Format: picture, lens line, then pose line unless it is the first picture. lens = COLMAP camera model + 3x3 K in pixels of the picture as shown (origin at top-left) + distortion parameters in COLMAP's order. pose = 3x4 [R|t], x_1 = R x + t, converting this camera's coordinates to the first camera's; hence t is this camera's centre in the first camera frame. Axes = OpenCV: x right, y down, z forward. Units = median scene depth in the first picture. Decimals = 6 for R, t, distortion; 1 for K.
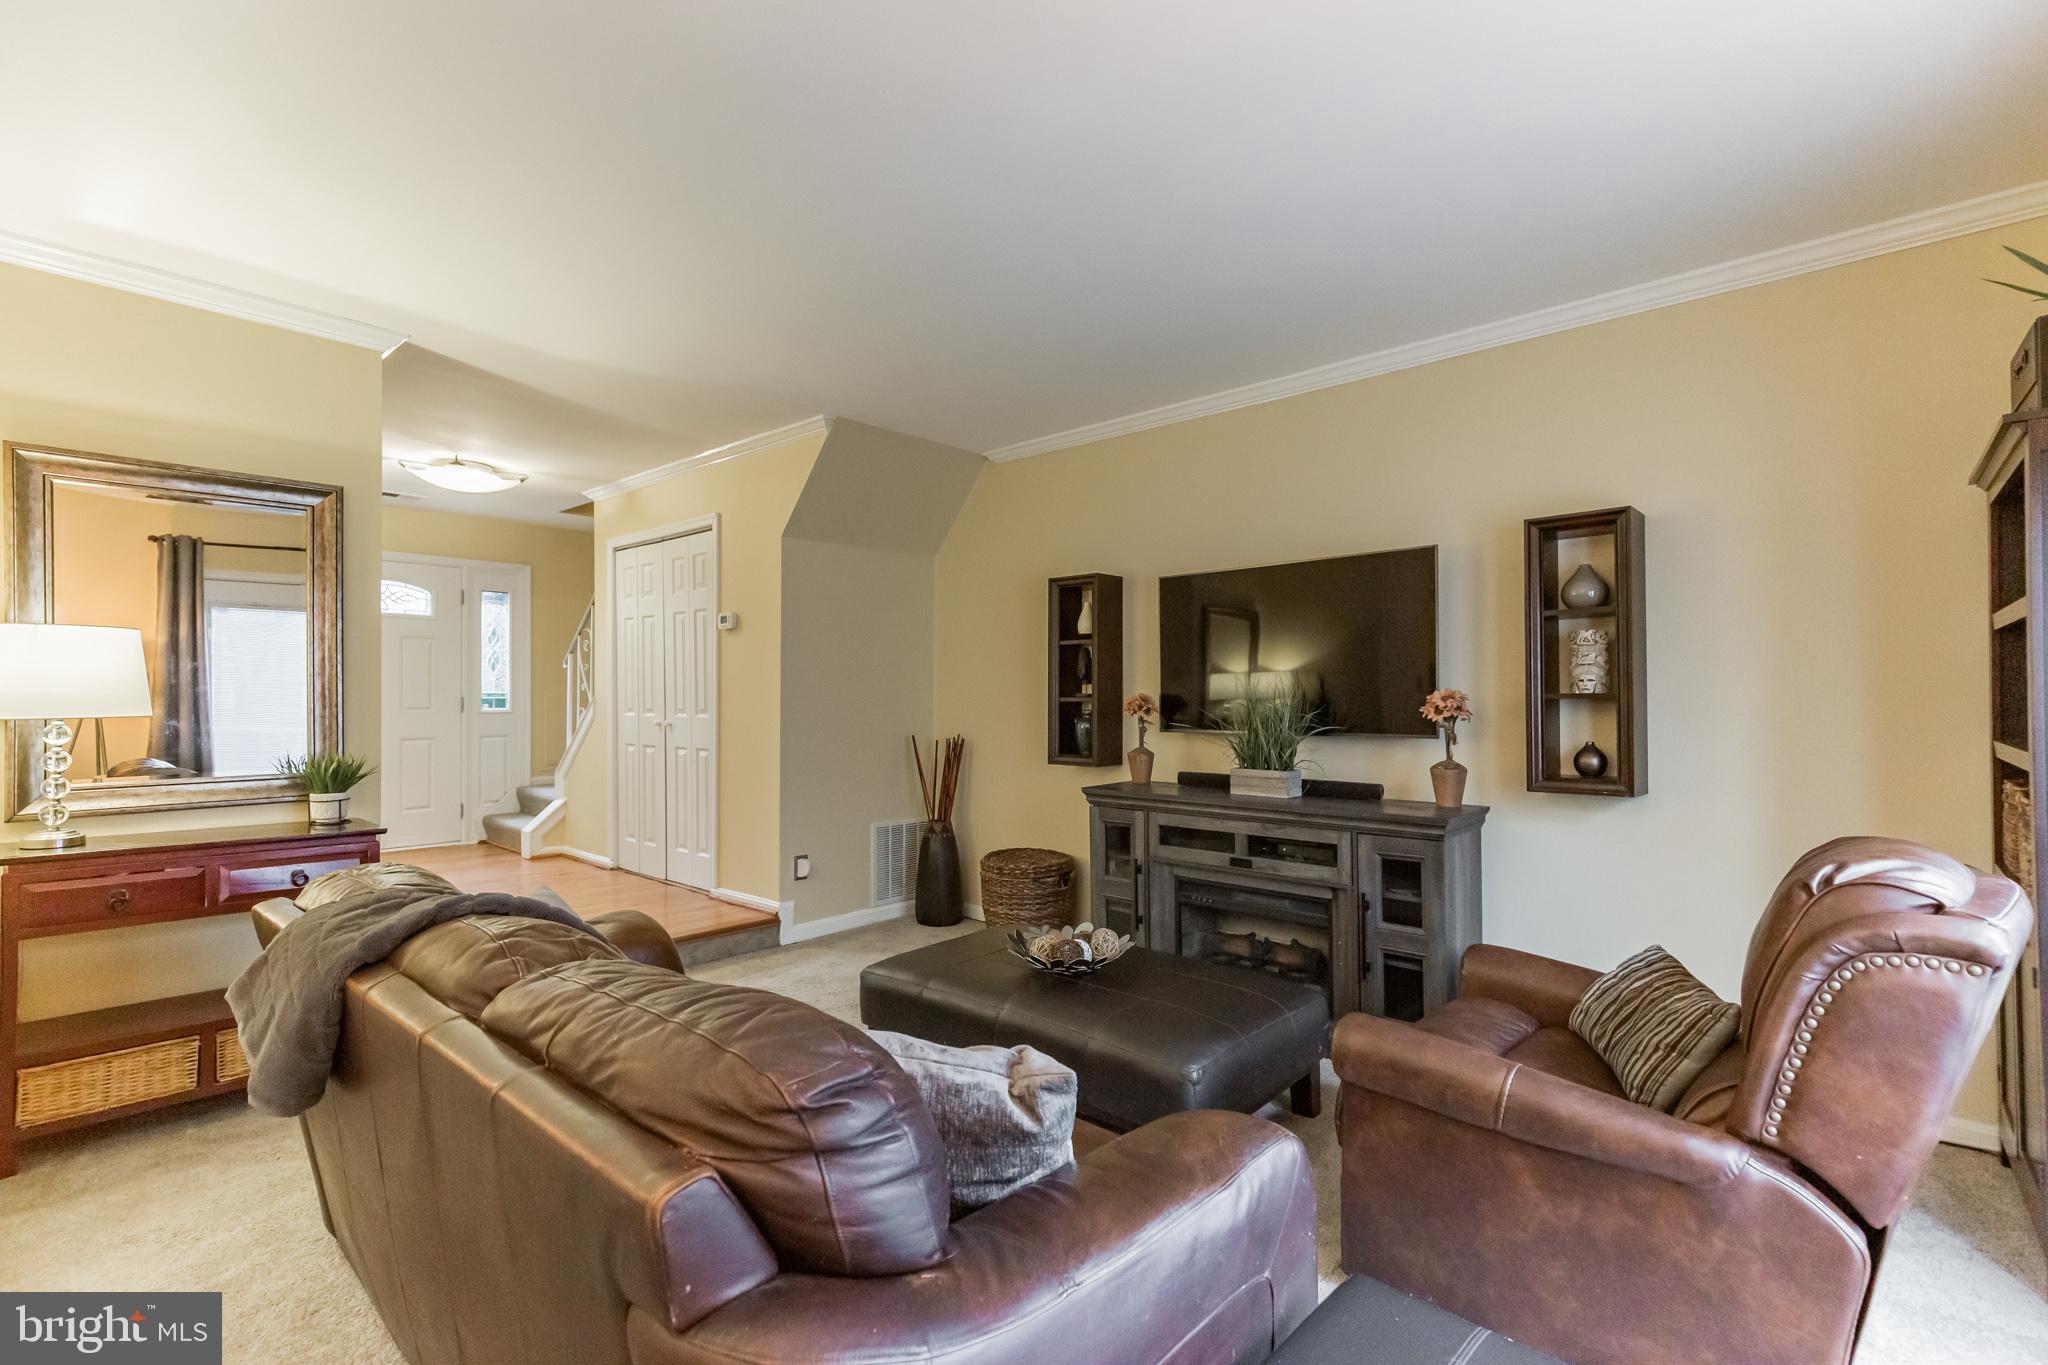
lens RADIAL K [[938.4, 0, 1031.8], [0, 938.4, 693.0], [0, 0, 1]] dist [-0.001211, -0.000250]
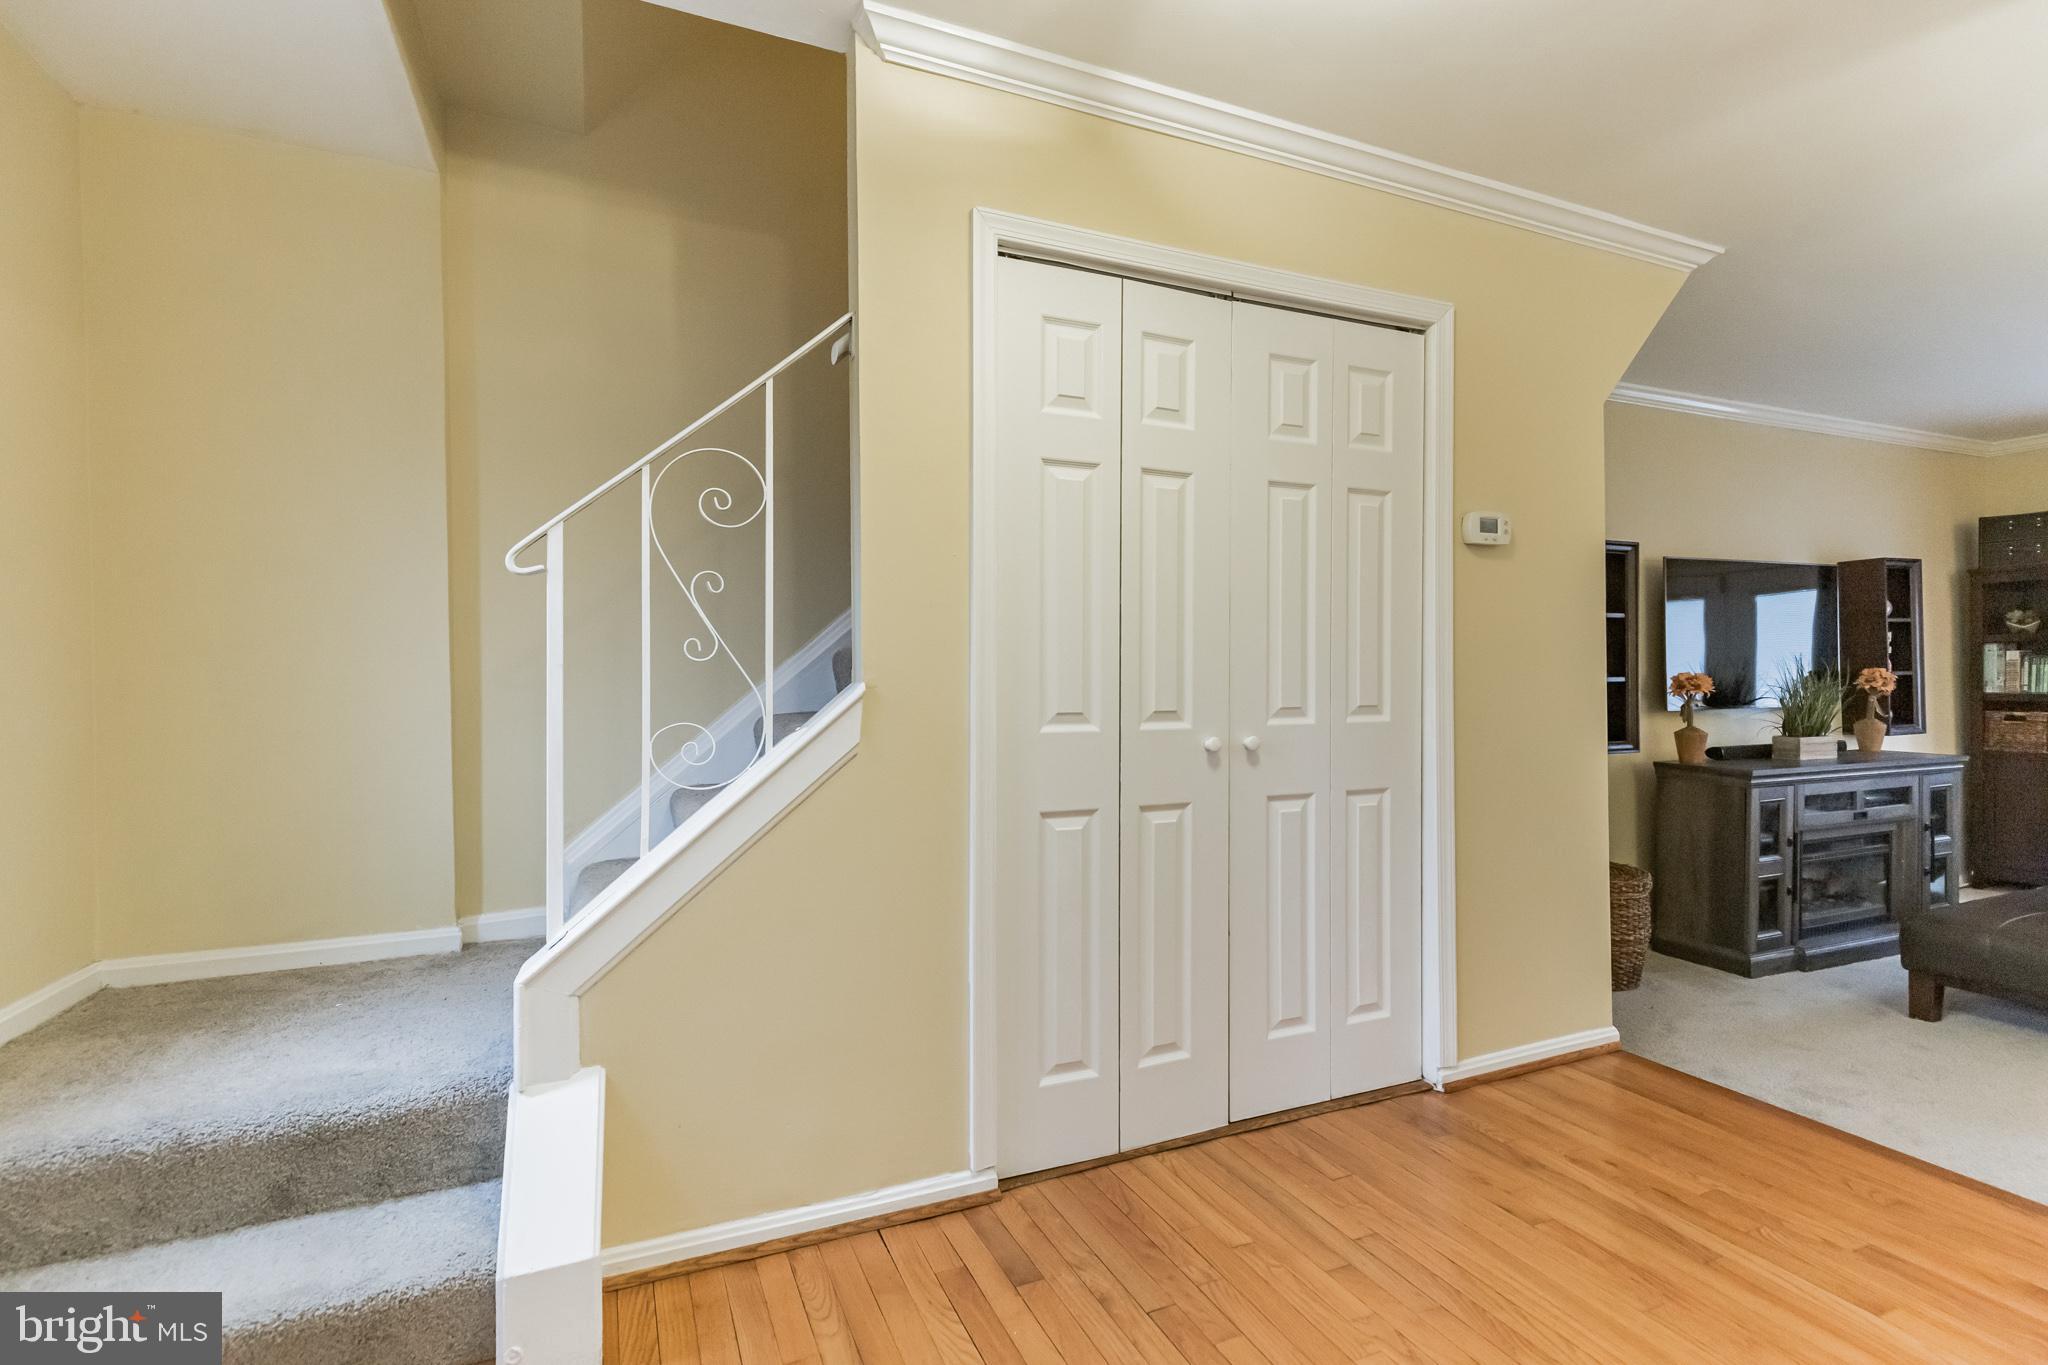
lens RADIAL K [[938.4, 0, 1031.8], [0, 938.4, 693.0], [0, 0, 1]] dist [-0.001211, -0.000250]
pose [[0.394006, -0.005559, 0.919091, -1.266966], [0.010877, 0.999940, 0.001385, 0.015822], [-0.919044, 0.009451, 0.394043, 1.502131]]
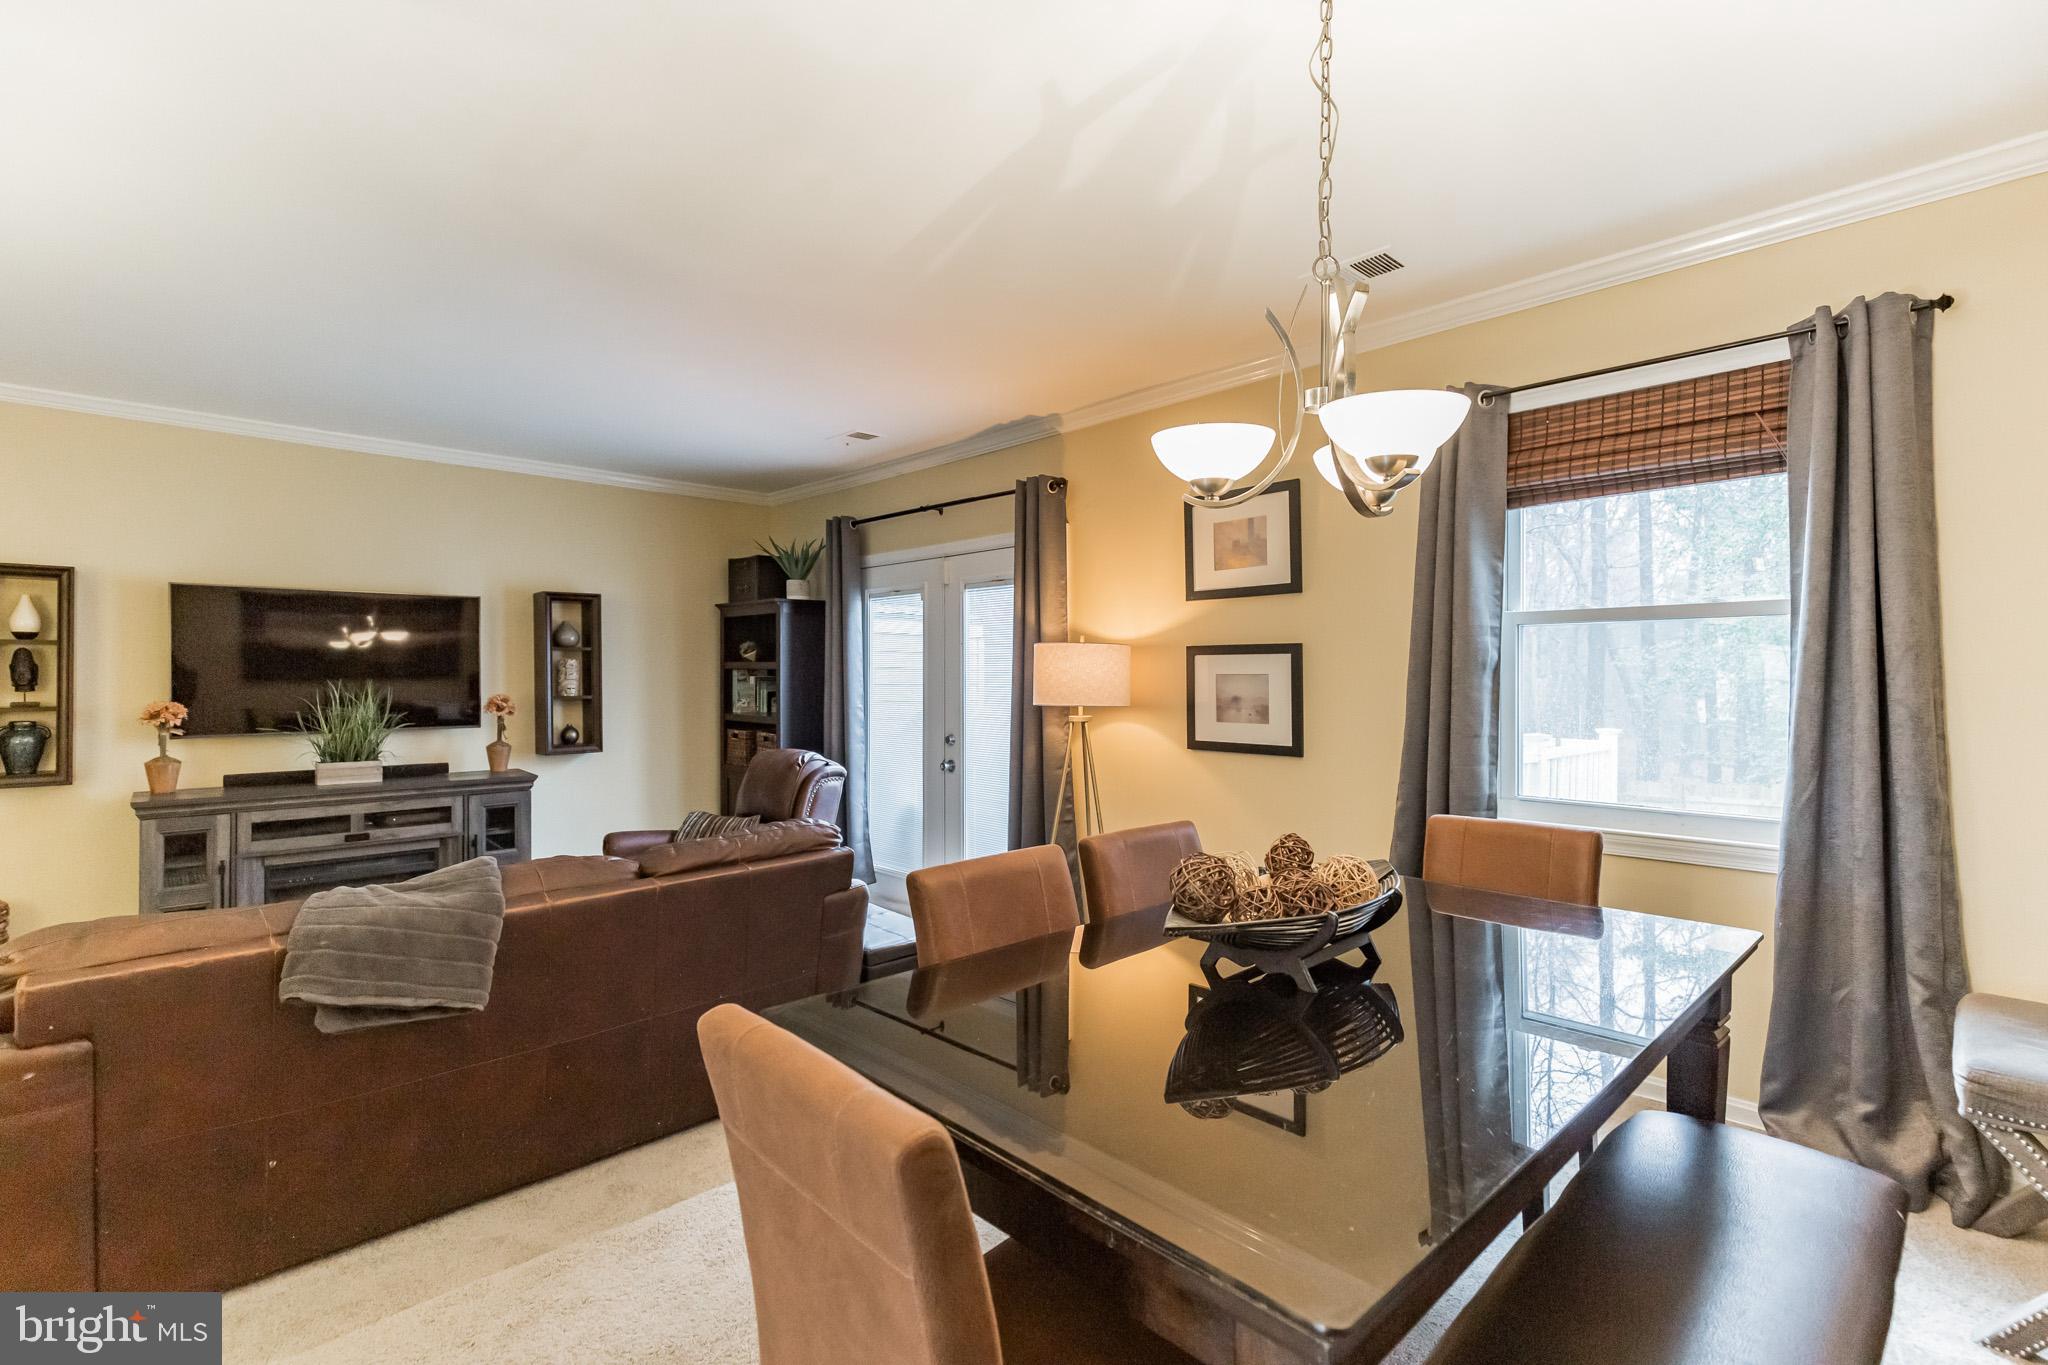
lens RADIAL K [[938.4, 0, 1031.8], [0, 938.4, 693.0], [0, 0, 1]] dist [-0.001211, -0.000250]
pose [[0.056190, -0.020250, 0.998215, -0.968432], [-0.008287, 0.999750, 0.020748, -0.042847], [-0.998386, -0.009438, 0.056008, 0.044954]]
